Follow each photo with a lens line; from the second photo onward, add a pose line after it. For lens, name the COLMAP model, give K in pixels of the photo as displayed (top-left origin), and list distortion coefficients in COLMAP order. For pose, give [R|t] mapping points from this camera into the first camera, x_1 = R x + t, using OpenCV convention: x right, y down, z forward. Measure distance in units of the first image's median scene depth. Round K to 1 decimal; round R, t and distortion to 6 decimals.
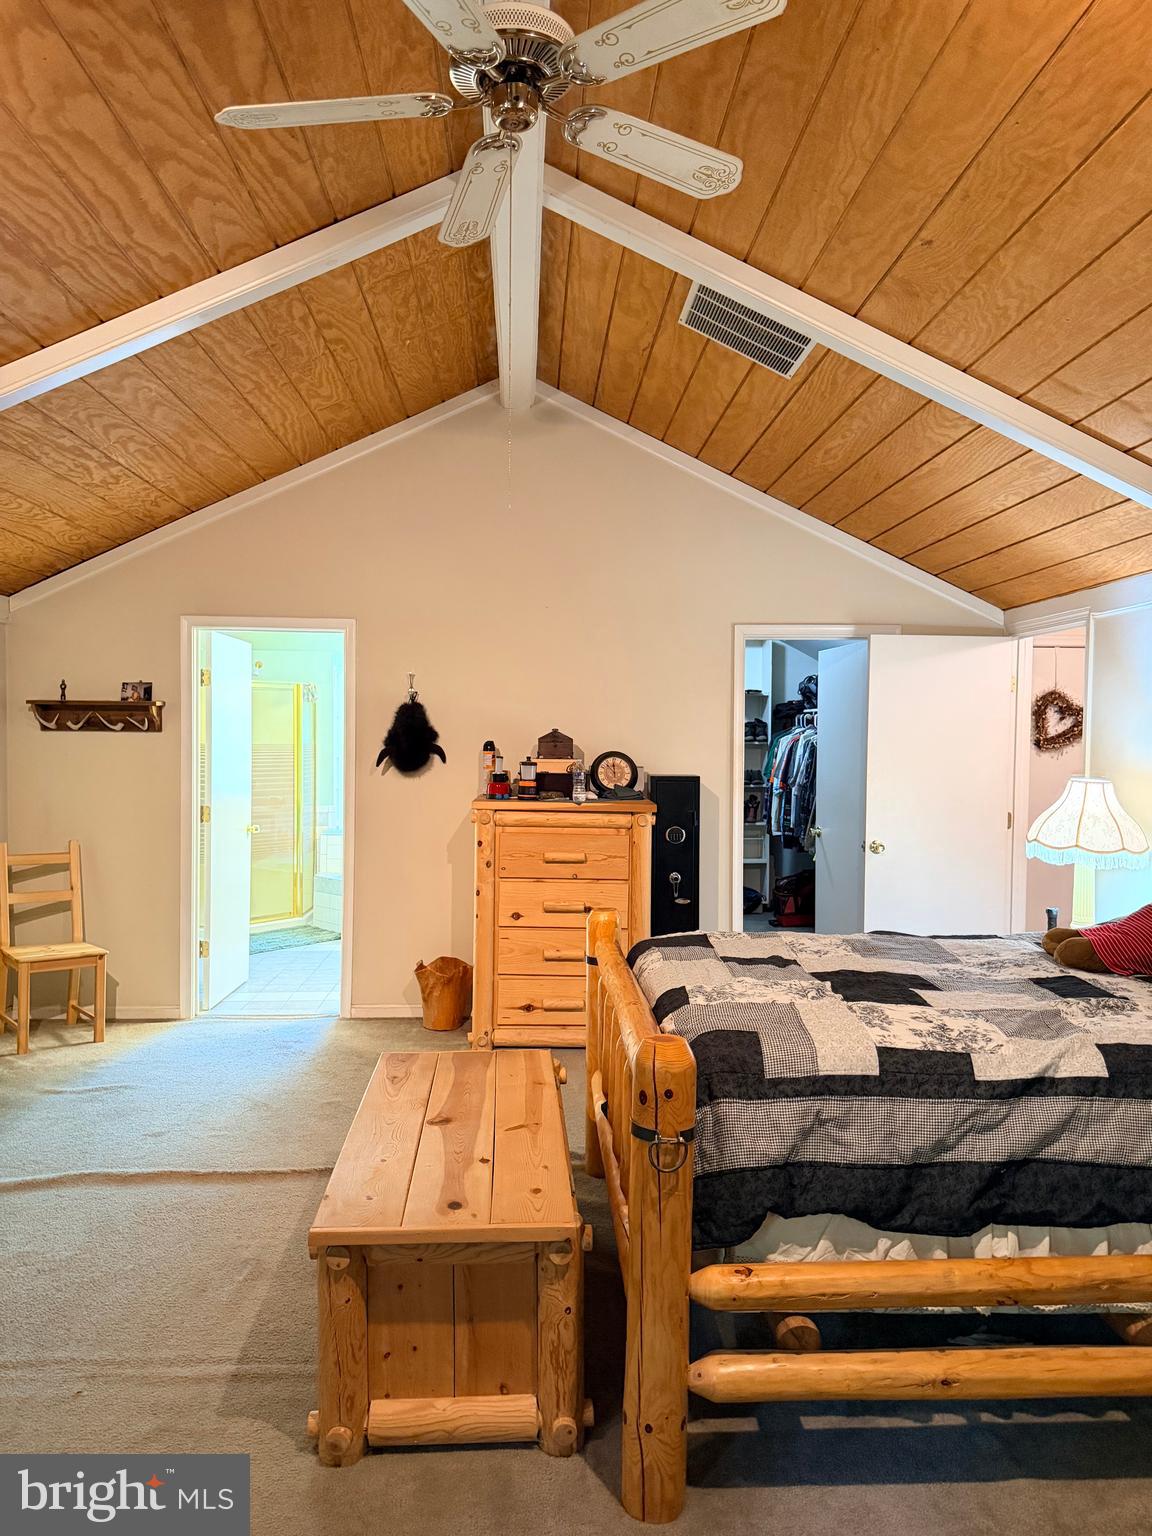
lens RADIAL K [[1077.9, 0, 555.5], [0, 1077.9, 782.6], [0, 0, 1]] dist [0.031106, -0.014603]
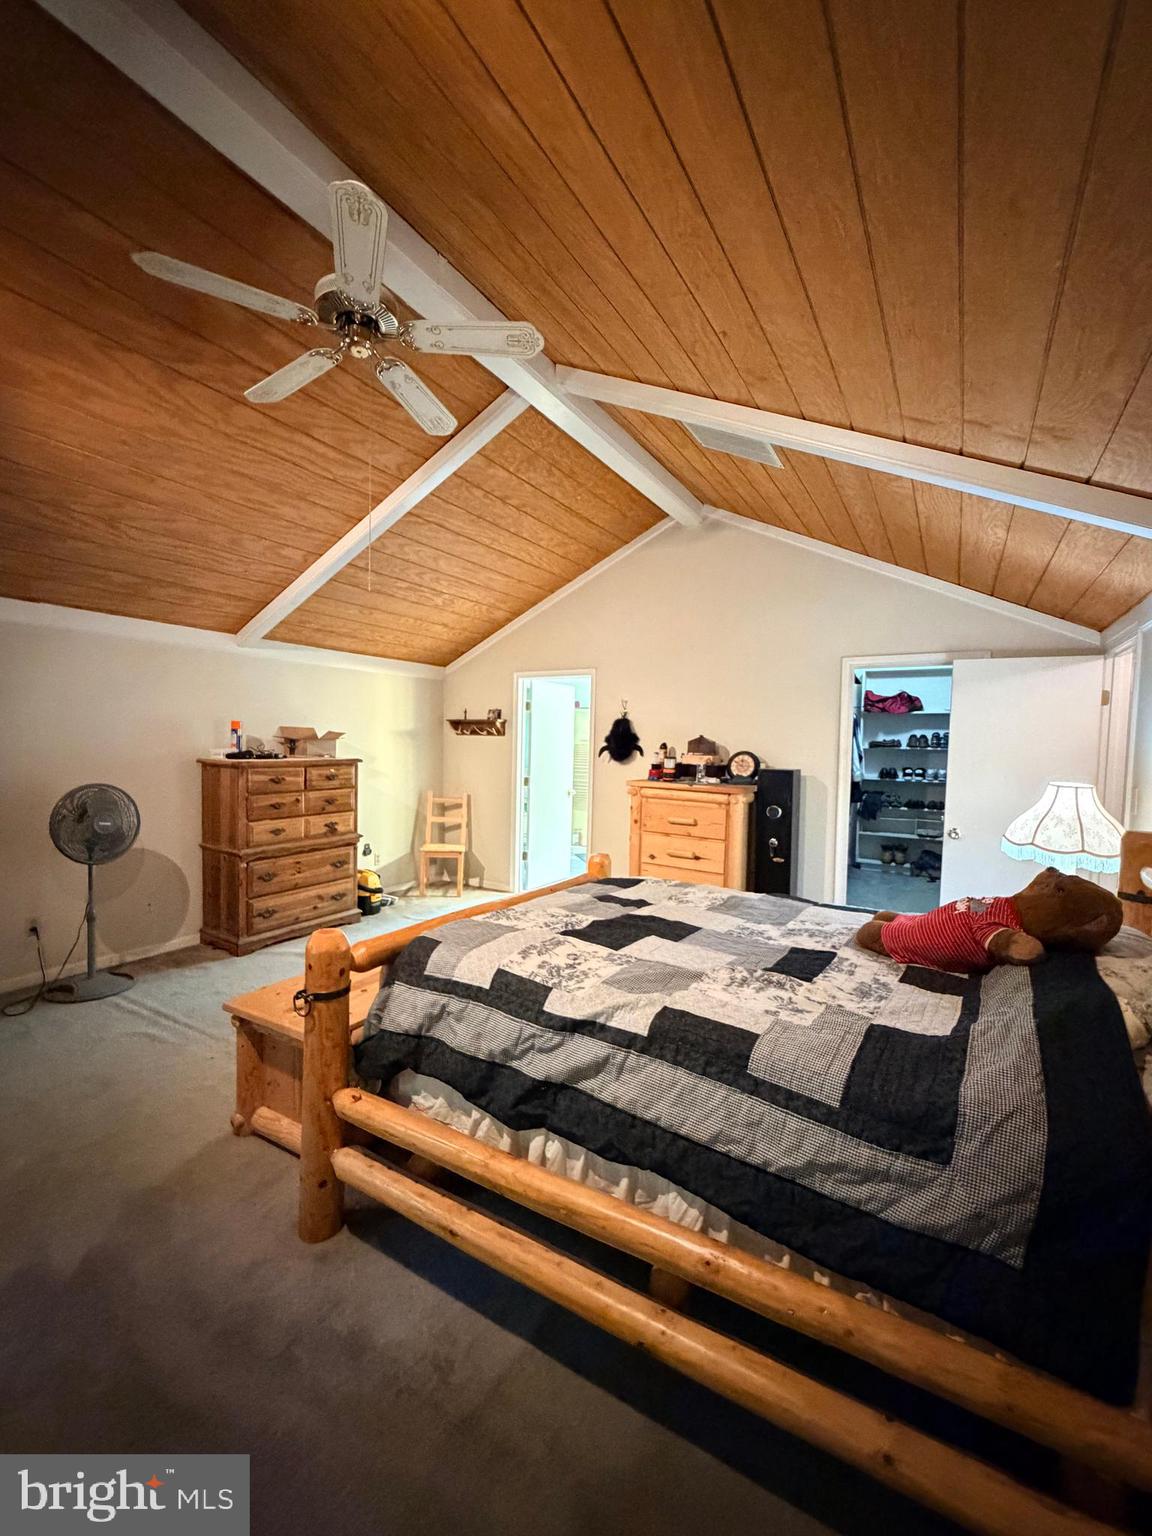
lens RADIAL K [[629.2, 0, 575.4], [0, 629.2, 773.1], [0, 0, 1]] dist [0.001718, 0.000546]
pose [[0.836996, 0.039628, -0.545772, 0.601140], [-0.038938, 0.999159, 0.012833, -0.004104], [0.545822, 0.010510, 0.837835, 0.314427]]
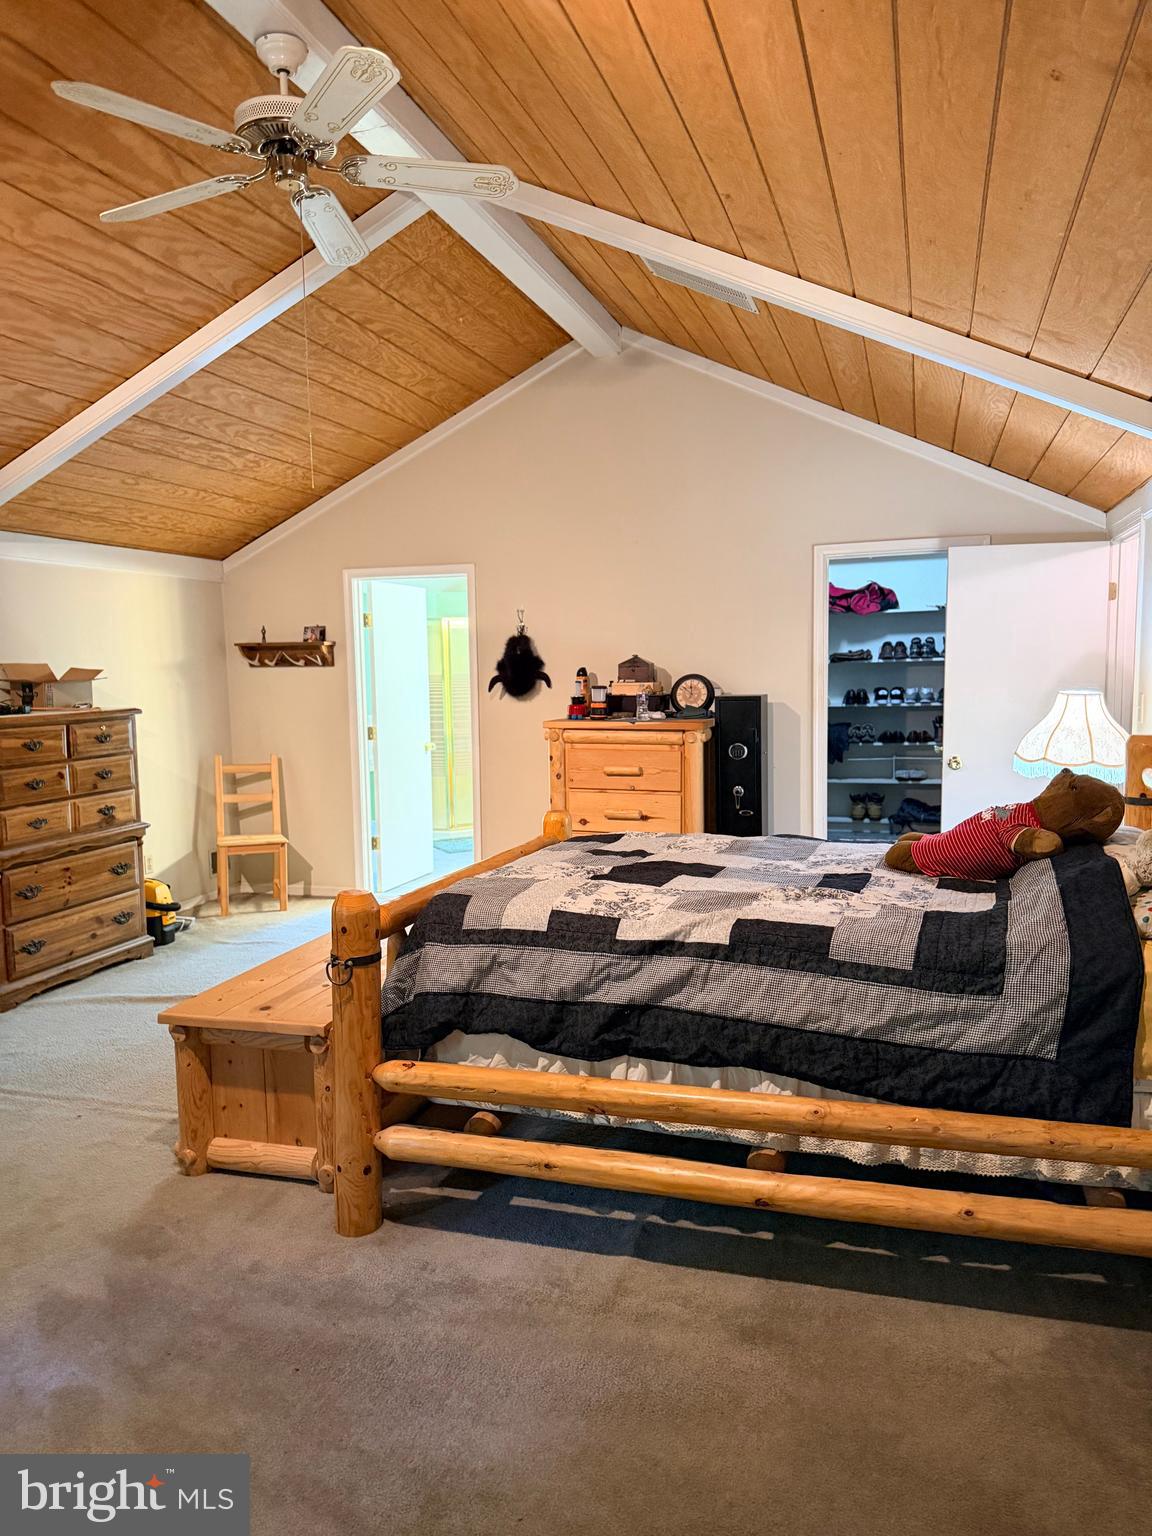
lens RADIAL K [[1077.9, 0, 563.7], [0, 1077.9, 779.3], [0, 0, 1]] dist [0.031106, -0.014603]
pose [[0.938004, 0.010944, -0.346451, 0.563704], [0.011149, 0.998032, 0.061712, 0.015538], [0.346444, -0.061748, 0.936036, -0.103739]]
